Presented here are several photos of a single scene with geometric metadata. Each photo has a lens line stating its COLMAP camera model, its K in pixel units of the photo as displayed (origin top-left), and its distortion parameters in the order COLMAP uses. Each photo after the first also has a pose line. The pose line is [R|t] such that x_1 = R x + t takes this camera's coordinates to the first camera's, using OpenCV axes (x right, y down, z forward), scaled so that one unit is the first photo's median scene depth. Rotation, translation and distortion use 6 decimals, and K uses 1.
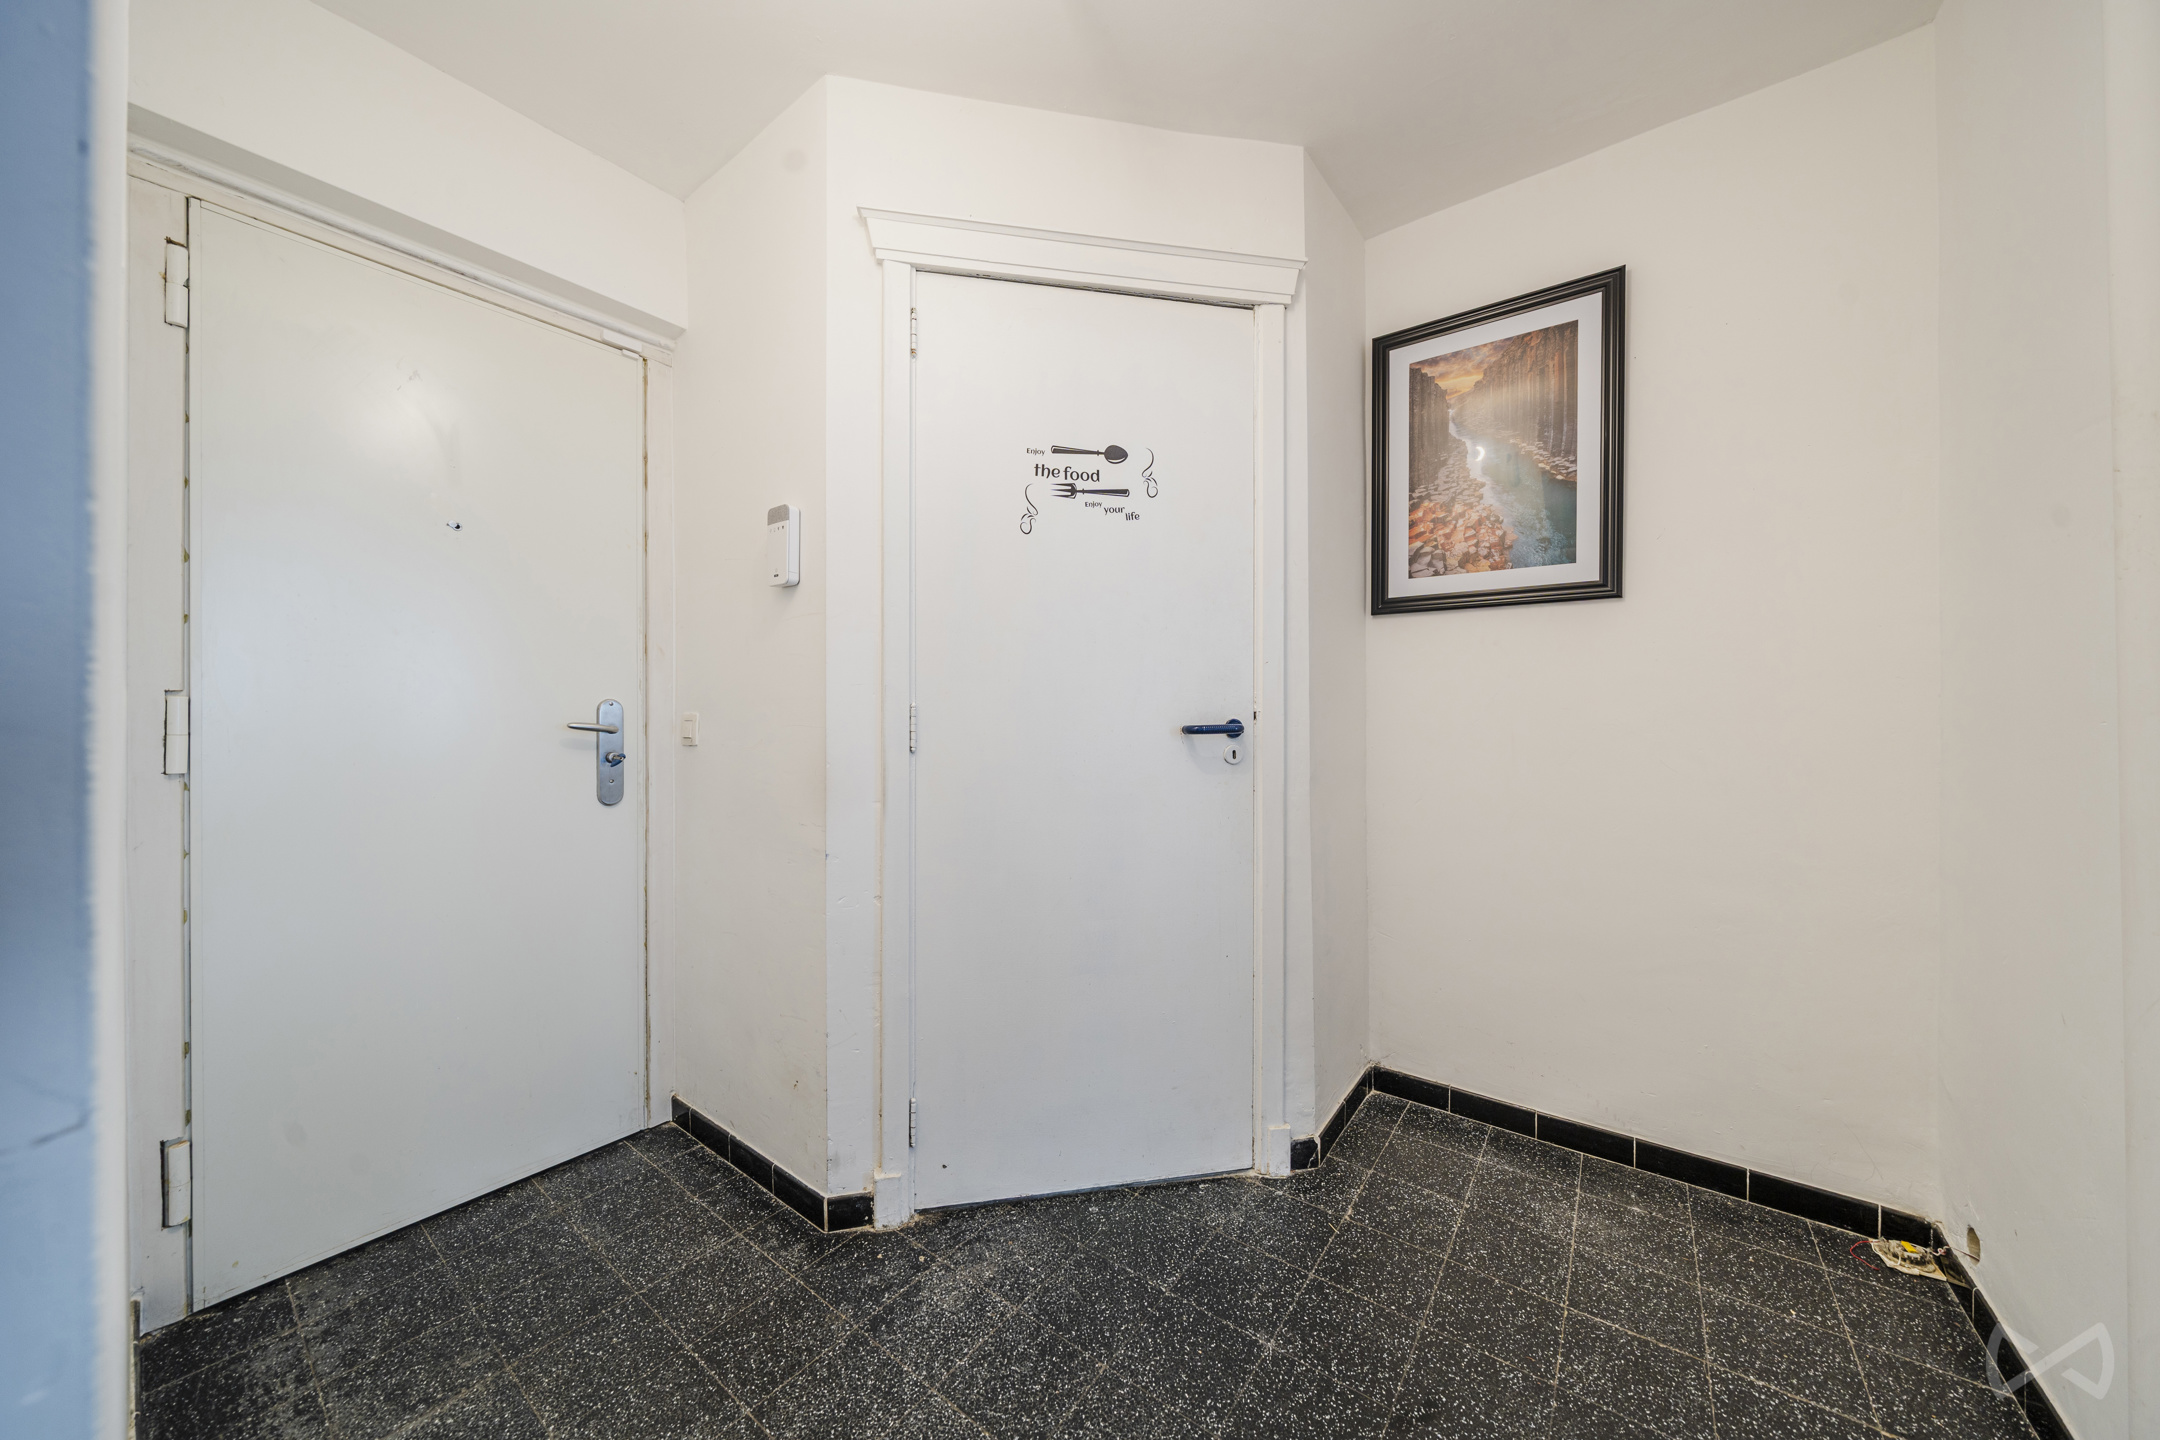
lens RADIAL K [[746.6, 0, 1082.1], [0, 746.6, 721.4], [0, 0, 1]] dist [-0.002145, -0.000106]
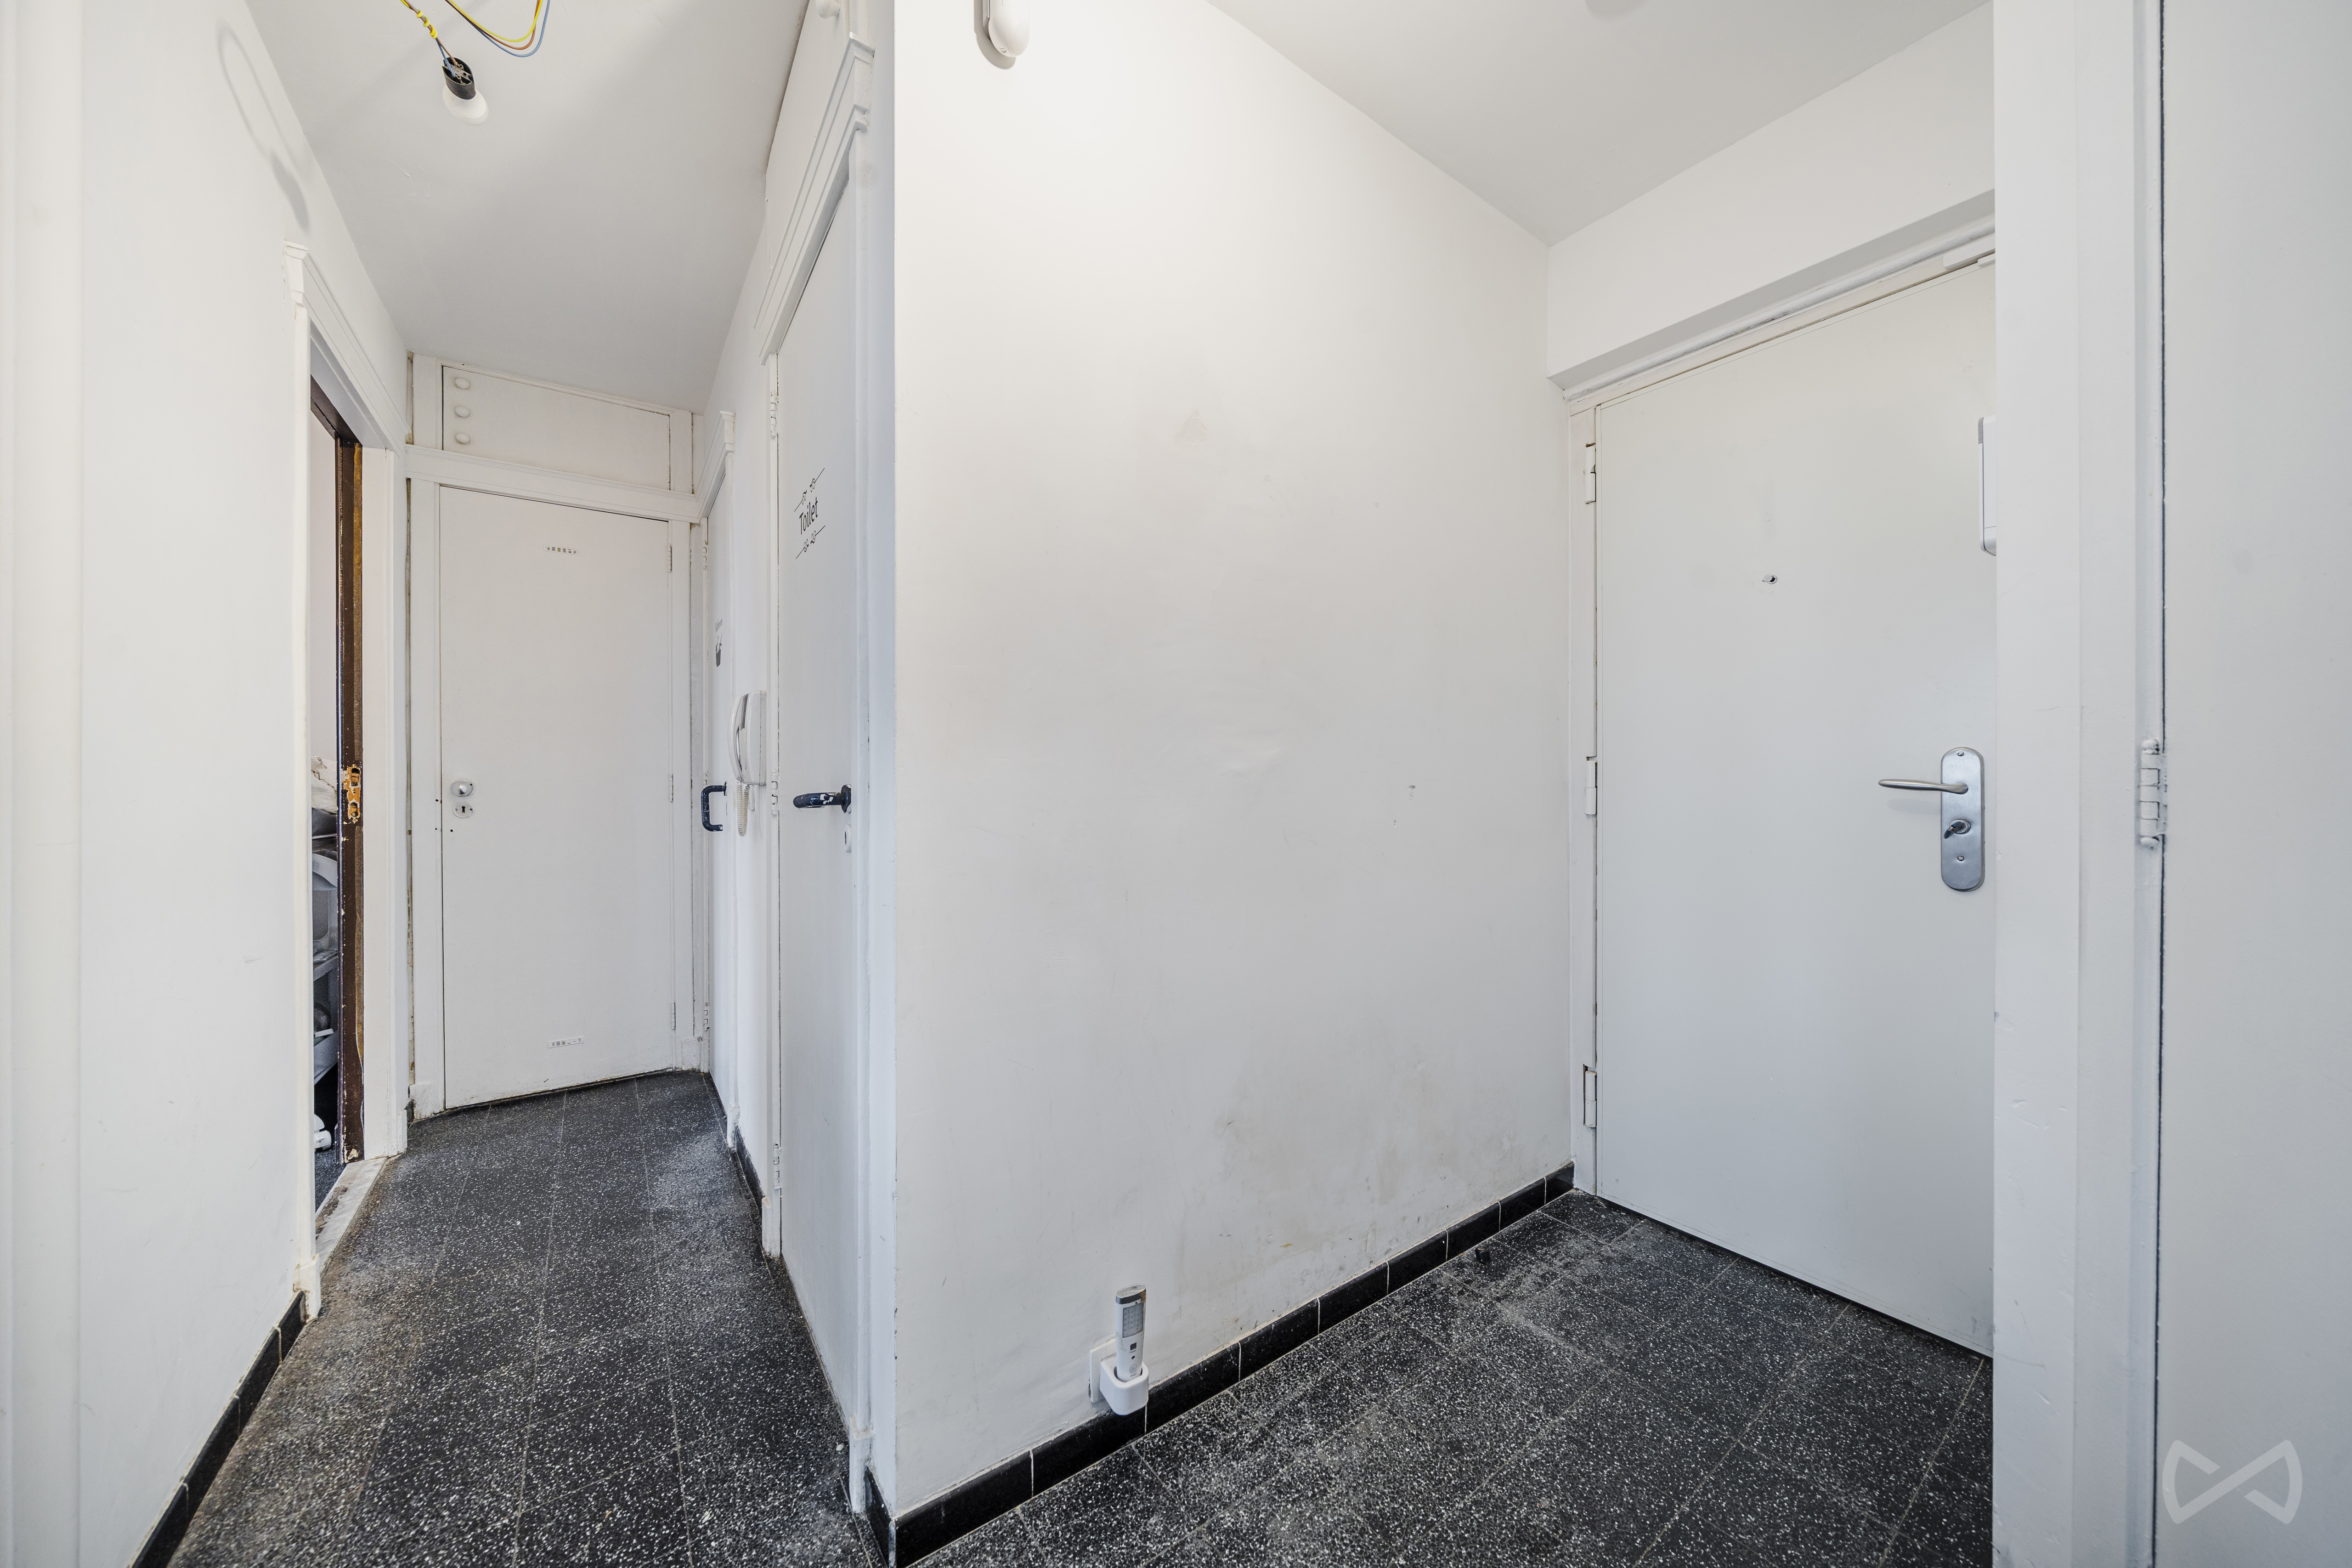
lens RADIAL K [[813.0, 0, 1178.3], [0, 813.0, 785.6], [0, 0, 1]] dist [-0.002145, -0.000106]
pose [[-0.298194, 0.010065, -0.954452, 0.502734], [0.004305, 0.999948, 0.009199, -0.003772], [0.954496, -0.001366, -0.298222, 0.684671]]
